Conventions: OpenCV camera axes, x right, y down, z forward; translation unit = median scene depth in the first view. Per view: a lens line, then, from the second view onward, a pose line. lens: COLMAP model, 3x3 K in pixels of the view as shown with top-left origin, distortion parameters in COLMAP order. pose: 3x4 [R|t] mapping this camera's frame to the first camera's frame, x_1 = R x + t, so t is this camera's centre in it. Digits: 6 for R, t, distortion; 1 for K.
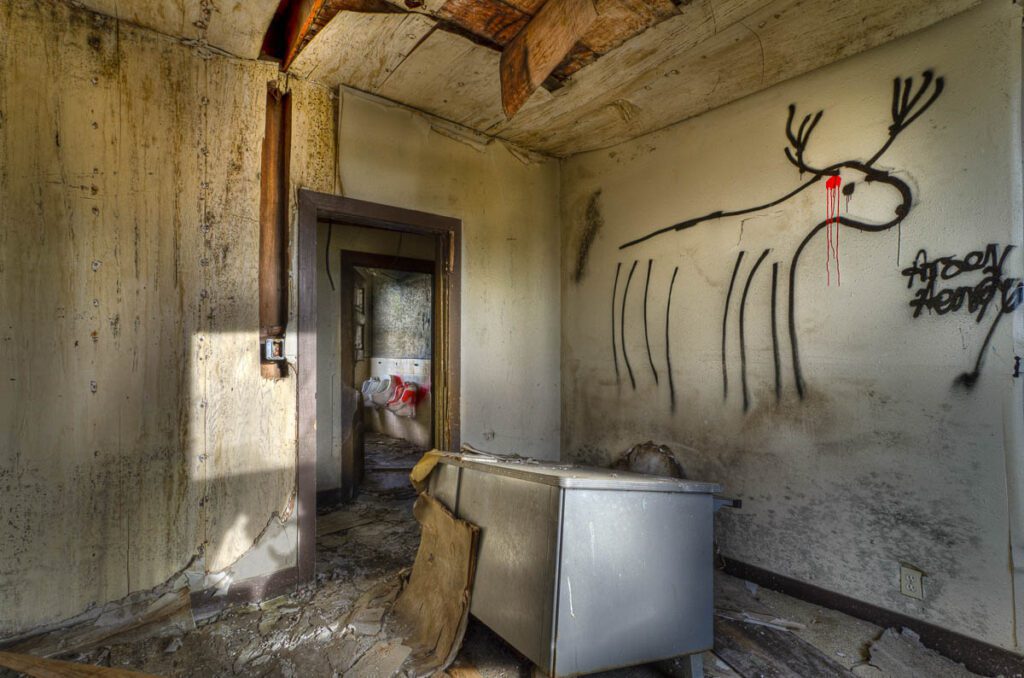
lens RADIAL K [[481.9, 0, 512.0], [0, 481.9, 343.7], [0, 0, 1]] dist [-0.003884, -0.000406]
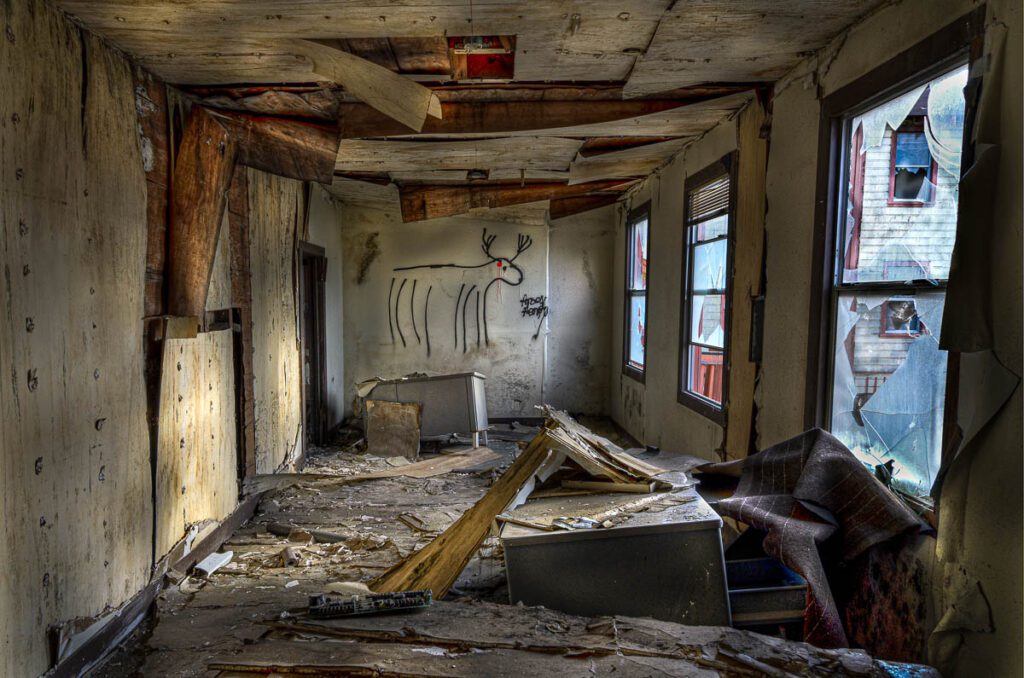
lens RADIAL K [[481.9, 0, 511.9], [0, 481.9, 339.9], [0, 0, 1]] dist [-0.003884, -0.000406]
pose [[0.615592, -0.037722, 0.787162, -1.389811], [-0.017923, 0.997925, 0.061838, -0.080856], [-0.787861, -0.052175, 0.613638, -0.709164]]
